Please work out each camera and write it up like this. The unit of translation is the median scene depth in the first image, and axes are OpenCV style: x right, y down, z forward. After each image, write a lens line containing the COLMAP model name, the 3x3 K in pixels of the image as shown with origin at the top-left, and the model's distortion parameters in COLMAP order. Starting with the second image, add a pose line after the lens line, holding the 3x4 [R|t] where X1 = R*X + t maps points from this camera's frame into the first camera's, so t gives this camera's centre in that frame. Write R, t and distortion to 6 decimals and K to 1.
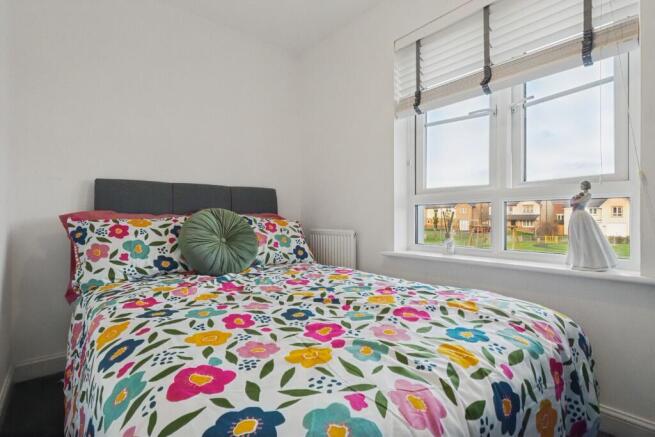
lens RADIAL K [[314.0, 0, 325.4], [0, 314.0, 217.7], [0, 0, 1]] dist [0.005780, 0.000590]
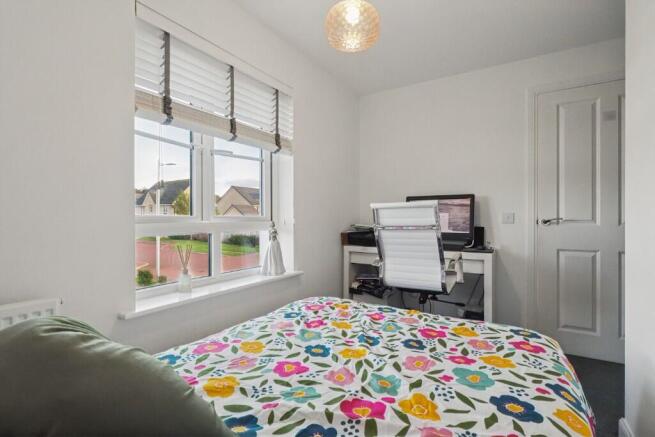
lens RADIAL K [[314.0, 0, 324.3], [0, 314.0, 218.2], [0, 0, 1]] dist [0.005780, 0.000590]
pose [[-0.301316, 0.001131, 0.953524, -1.075476], [0.000651, 0.999999, -0.000980, -0.171897], [-0.953524, 0.000326, -0.301317, 1.587084]]
